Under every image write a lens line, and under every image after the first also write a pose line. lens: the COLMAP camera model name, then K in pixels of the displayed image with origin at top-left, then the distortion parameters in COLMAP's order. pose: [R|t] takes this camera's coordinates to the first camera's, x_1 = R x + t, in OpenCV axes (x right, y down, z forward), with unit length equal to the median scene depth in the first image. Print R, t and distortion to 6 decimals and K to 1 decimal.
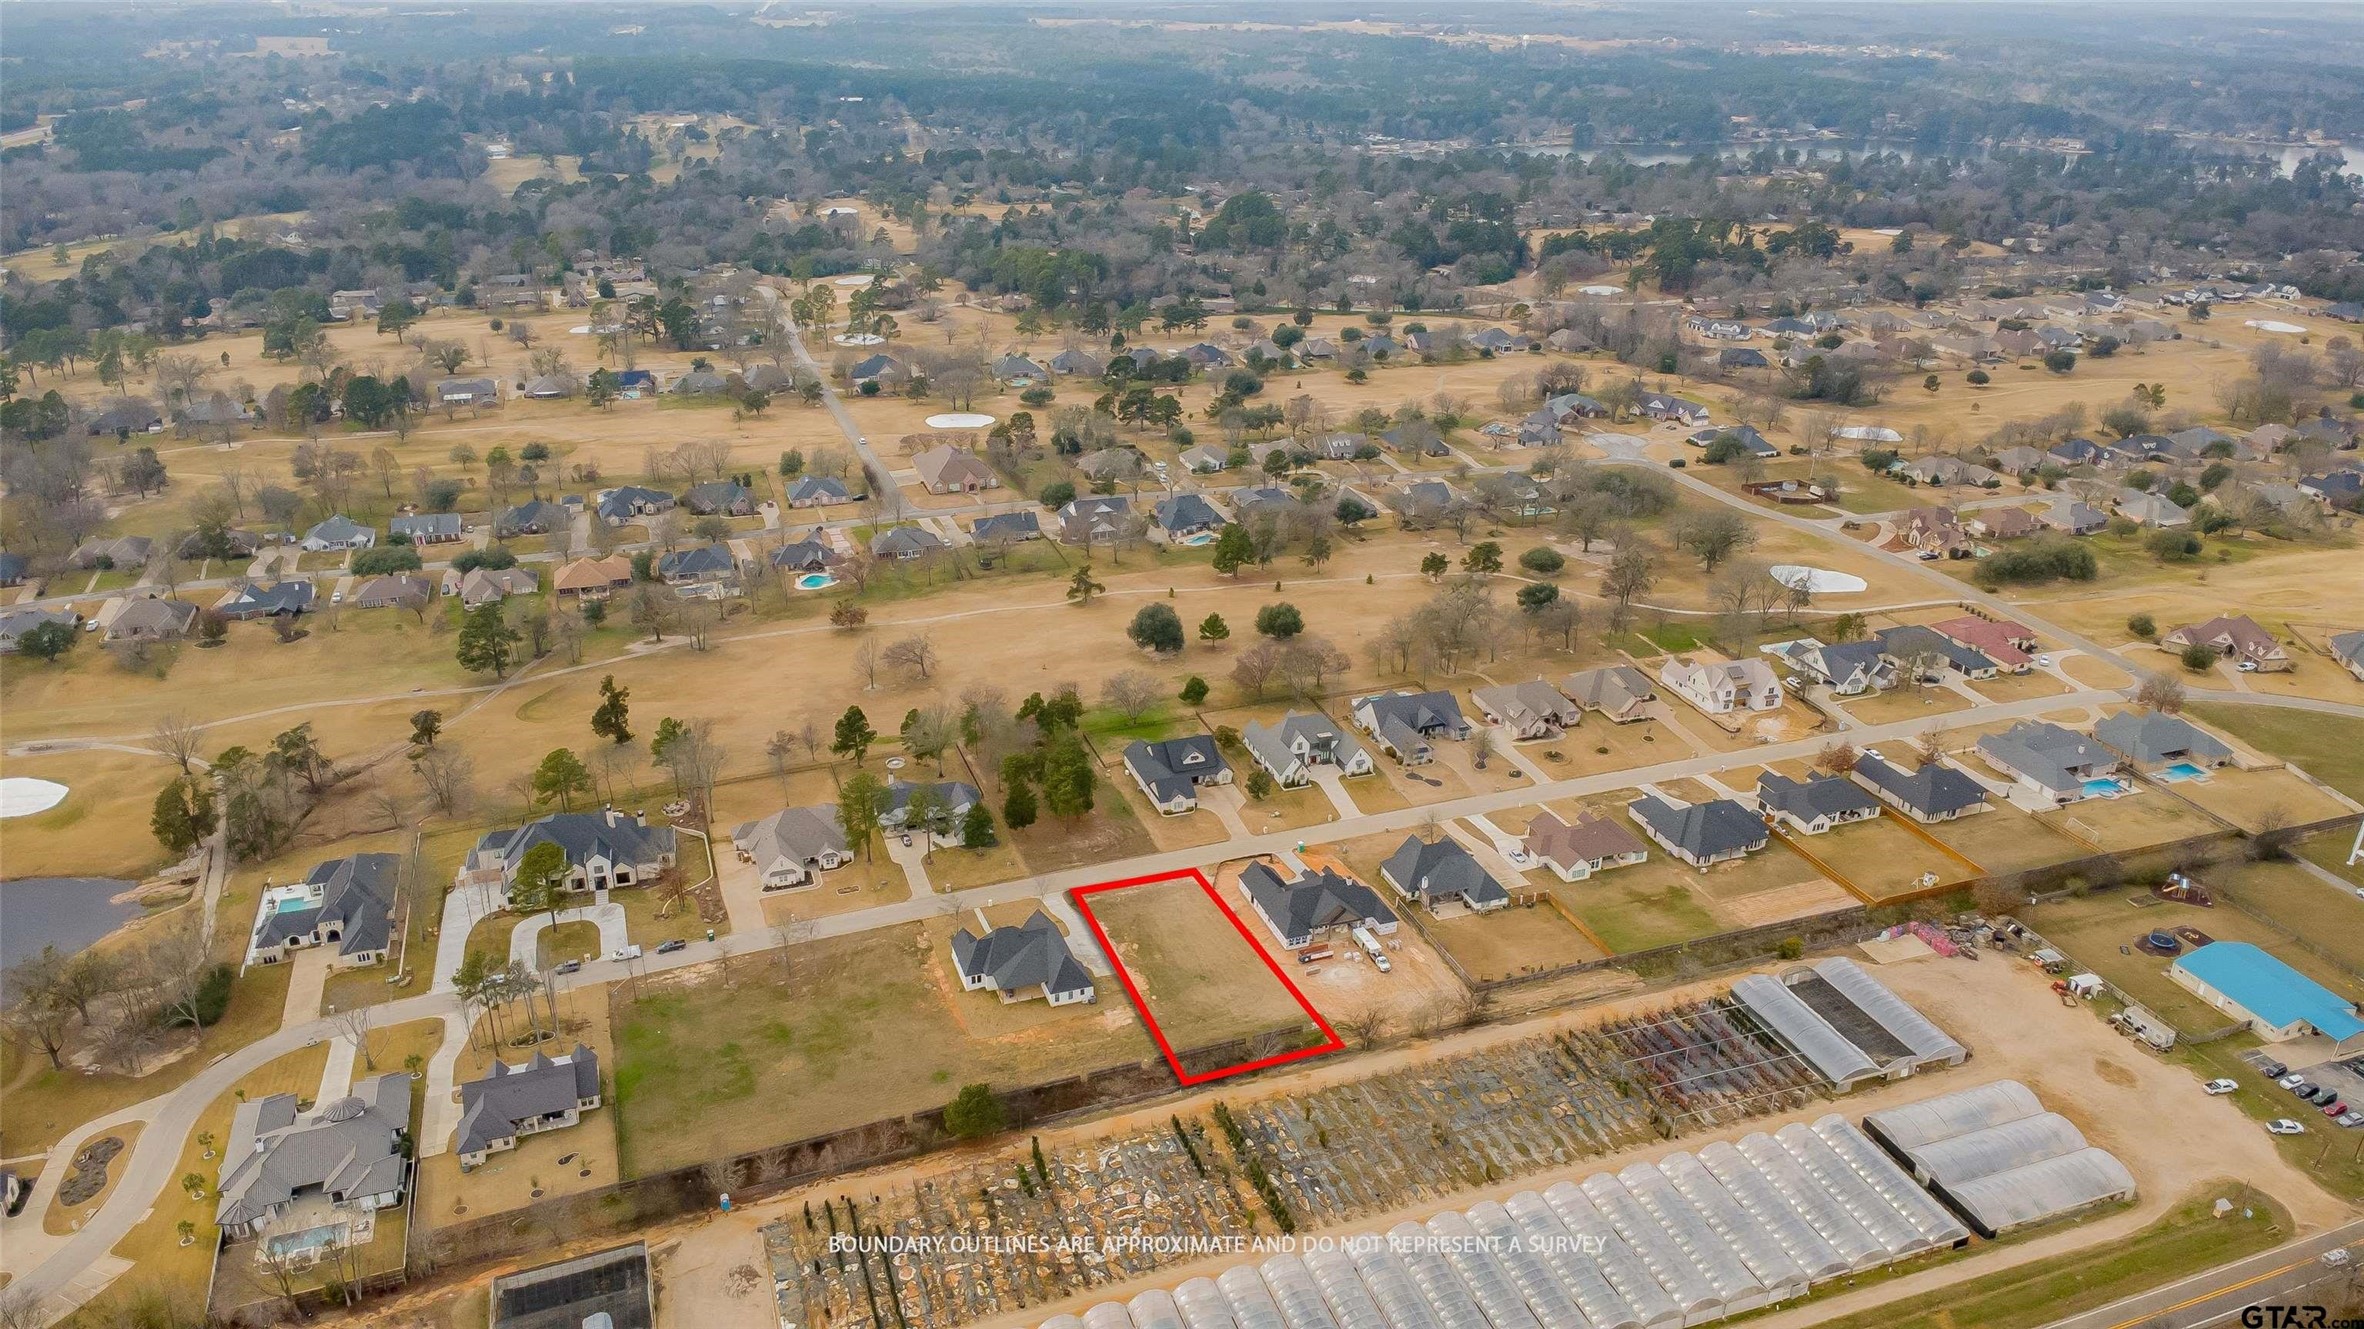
lens RADIAL K [[1657.7, 0, 1180.7], [0, 1657.7, 653.8], [0, 0, 1]] dist [0.031114, -0.041869]
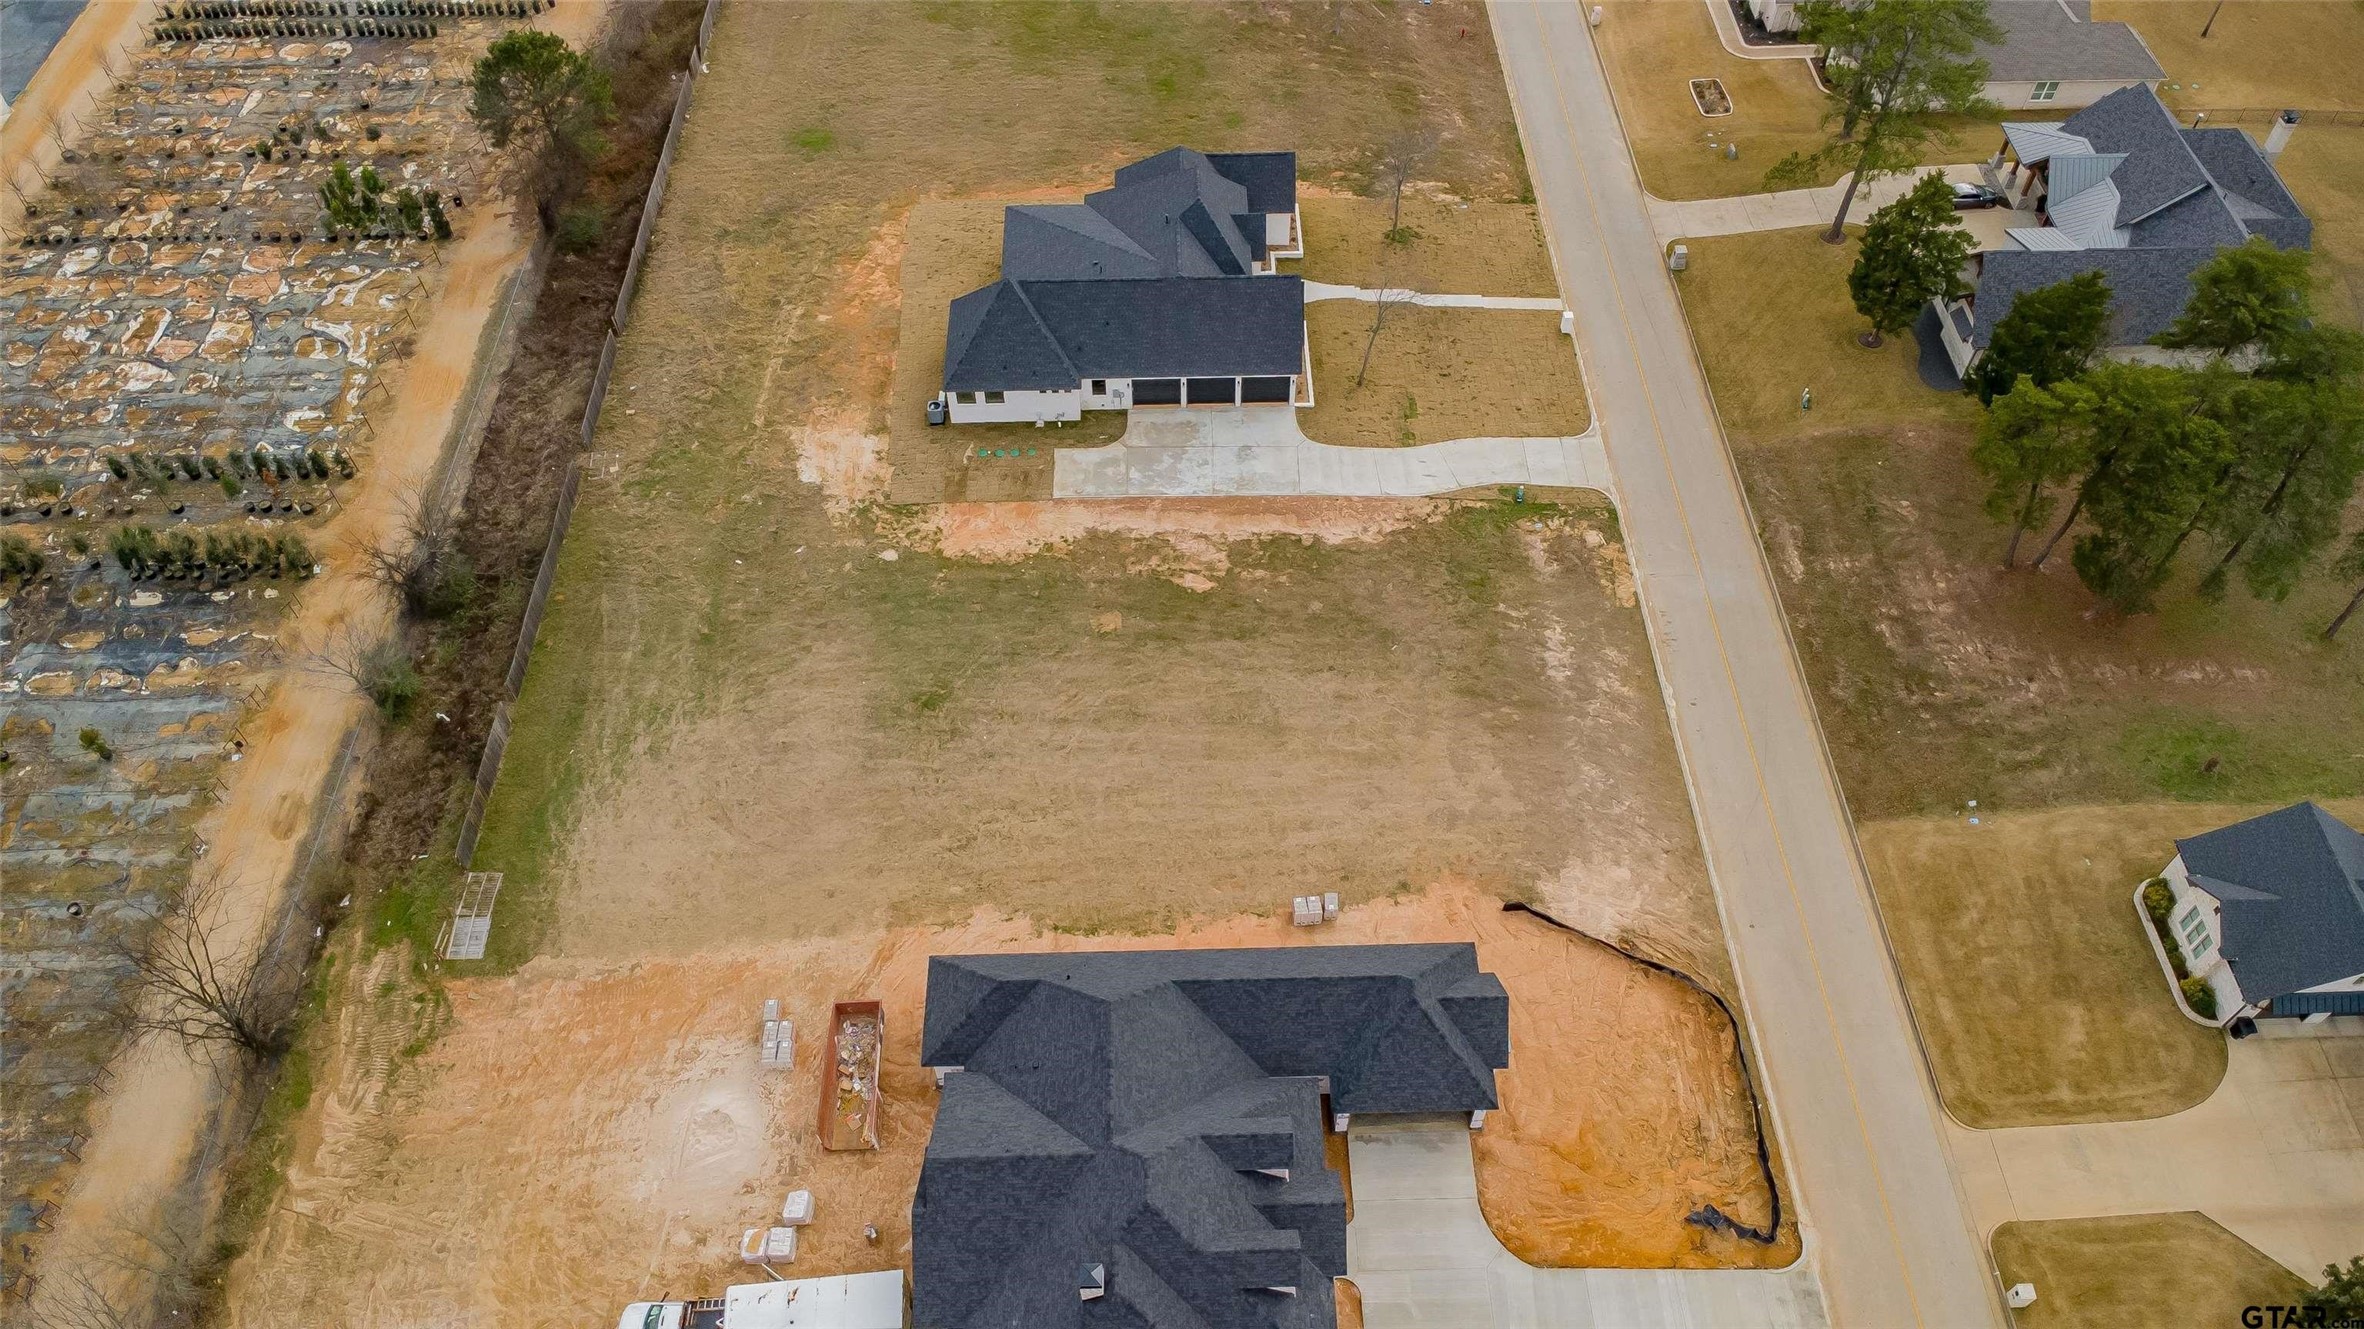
lens RADIAL K [[1657.7, 0, 1190.7], [0, 1657.7, 669.5], [0, 0, 1]] dist [0.031114, -0.041869]
pose [[-0.313620, 0.746642, -0.586659, 0.132385], [-0.370246, 0.472773, 0.799627, -0.045633], [0.874392, 0.467987, 0.128169, 0.800173]]
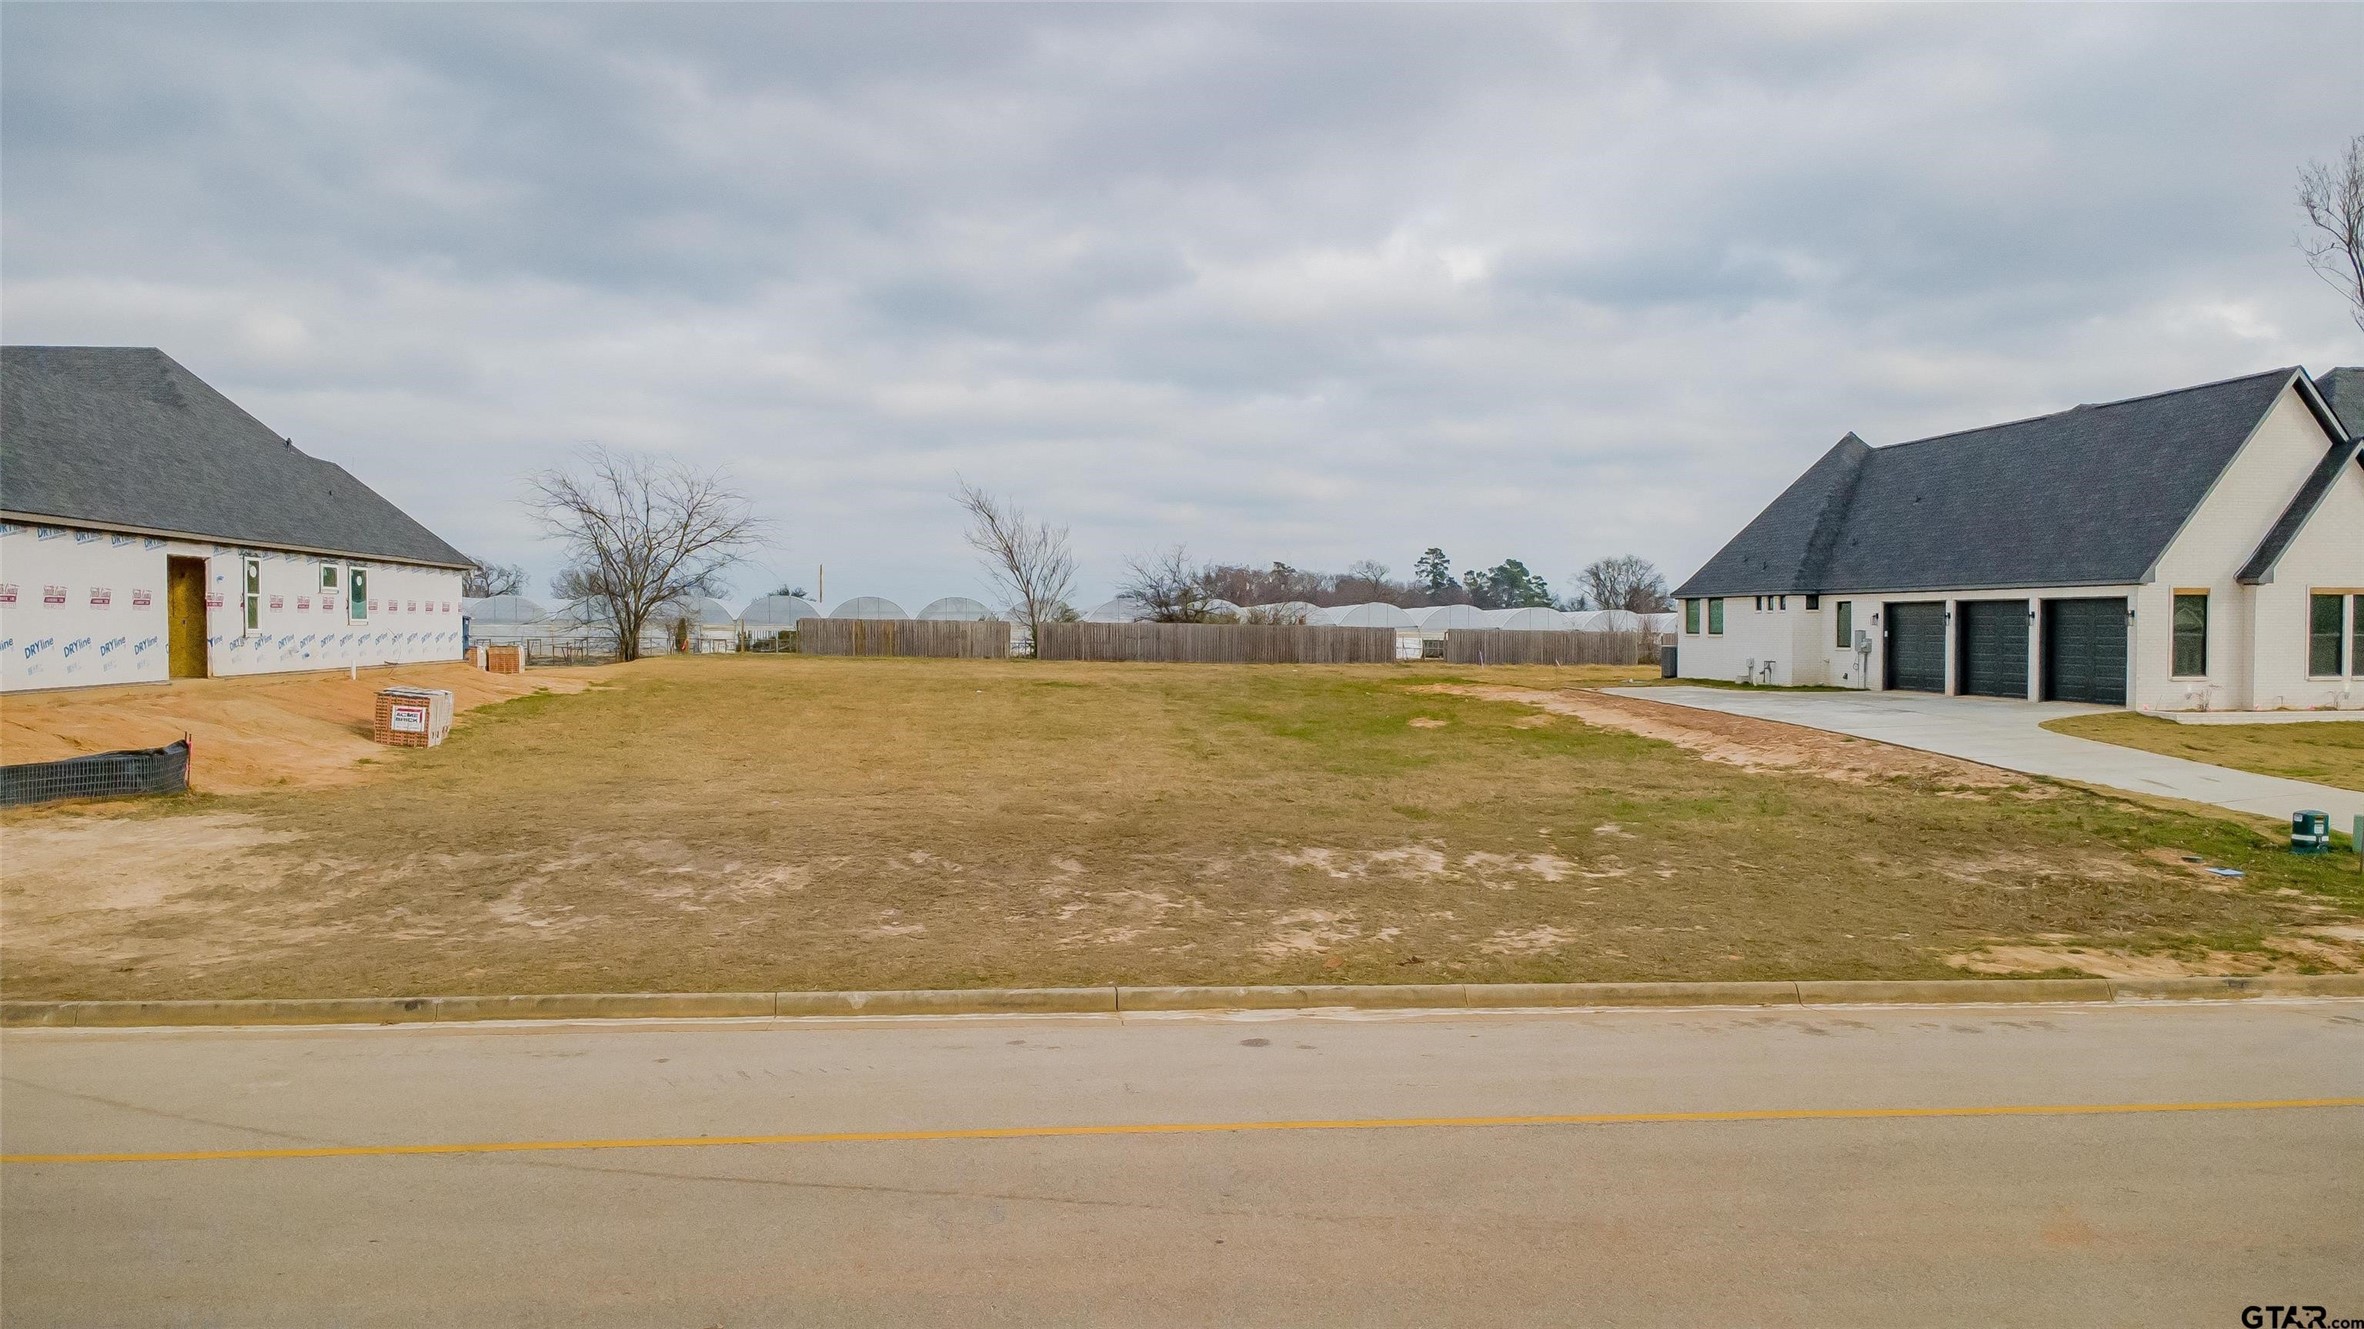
lens RADIAL K [[1657.7, 0, 1184.4], [0, 1657.7, 664.2], [0, 0, 1]] dist [0.031114, -0.041869]
pose [[-0.976522, -0.013594, 0.214988, -0.030099], [0.076241, 0.911601, 0.403944, 0.098494], [-0.201474, 0.410851, -0.889162, 0.921406]]
